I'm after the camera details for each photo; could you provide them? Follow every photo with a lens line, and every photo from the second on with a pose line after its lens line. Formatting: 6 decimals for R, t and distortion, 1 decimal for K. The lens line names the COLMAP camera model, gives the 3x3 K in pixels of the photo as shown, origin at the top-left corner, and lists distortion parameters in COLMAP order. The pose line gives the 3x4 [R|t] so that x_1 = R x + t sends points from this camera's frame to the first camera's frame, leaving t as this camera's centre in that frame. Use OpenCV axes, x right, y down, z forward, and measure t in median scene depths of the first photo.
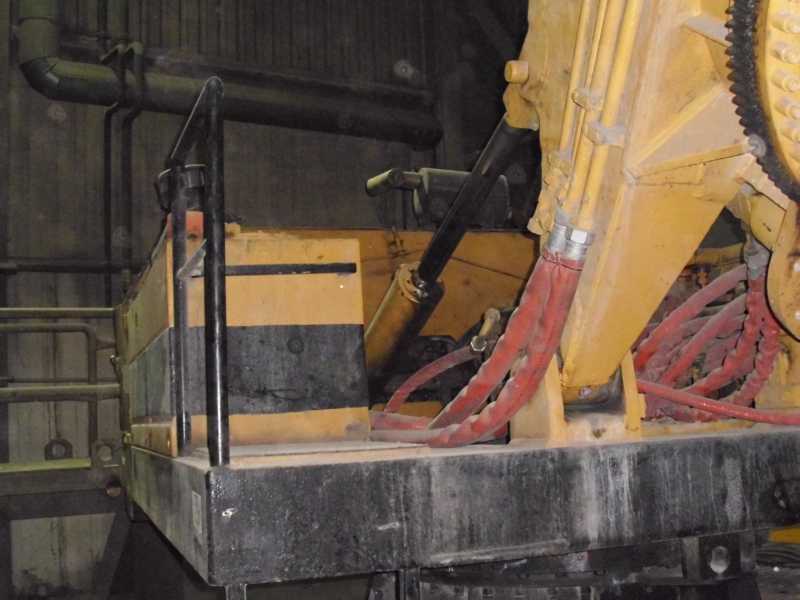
lens RADIAL K [[1009.8, 0, 400.0], [0, 1009.8, 300.0], [0, 0, 1]] dist [-0.147562, 0.012107]
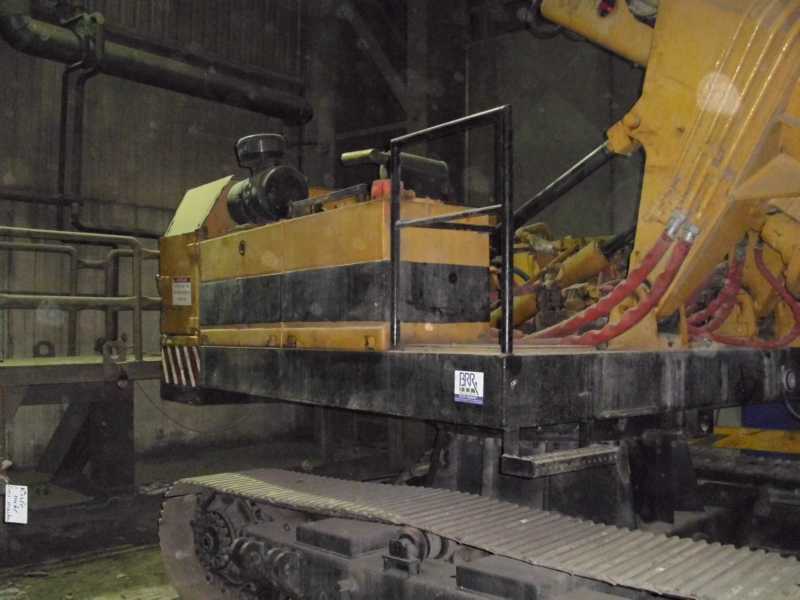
lens RADIAL K [[840.4, 0, 402.0], [0, 840.4, 316.2], [0, 0, 1]] dist [-0.297635, 0.402274]
pose [[0.960393, 0.053059, 0.273552, -0.511372], [-0.075410, 0.994561, 0.071844, 0.017929], [-0.268252, -0.089627, 0.959170, -0.160969]]
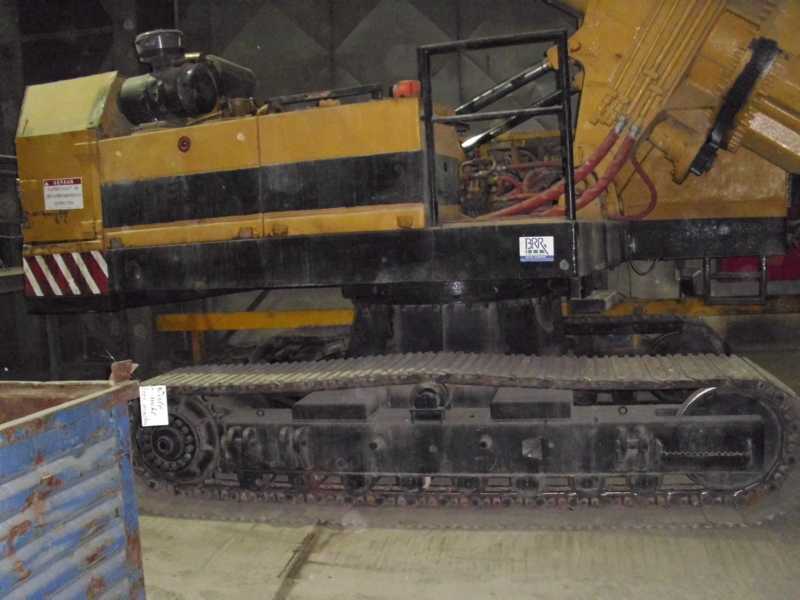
lens RADIAL K [[810.0, 0, 400.0], [0, 810.0, 300.0], [0, 0, 1]] dist [-0.155671, 0.004574]
pose [[0.680926, -0.049551, 0.730674, -1.198097], [-0.057370, 0.991033, 0.120672, 0.110153], [-0.730101, -0.124088, 0.671978, 0.096075]]
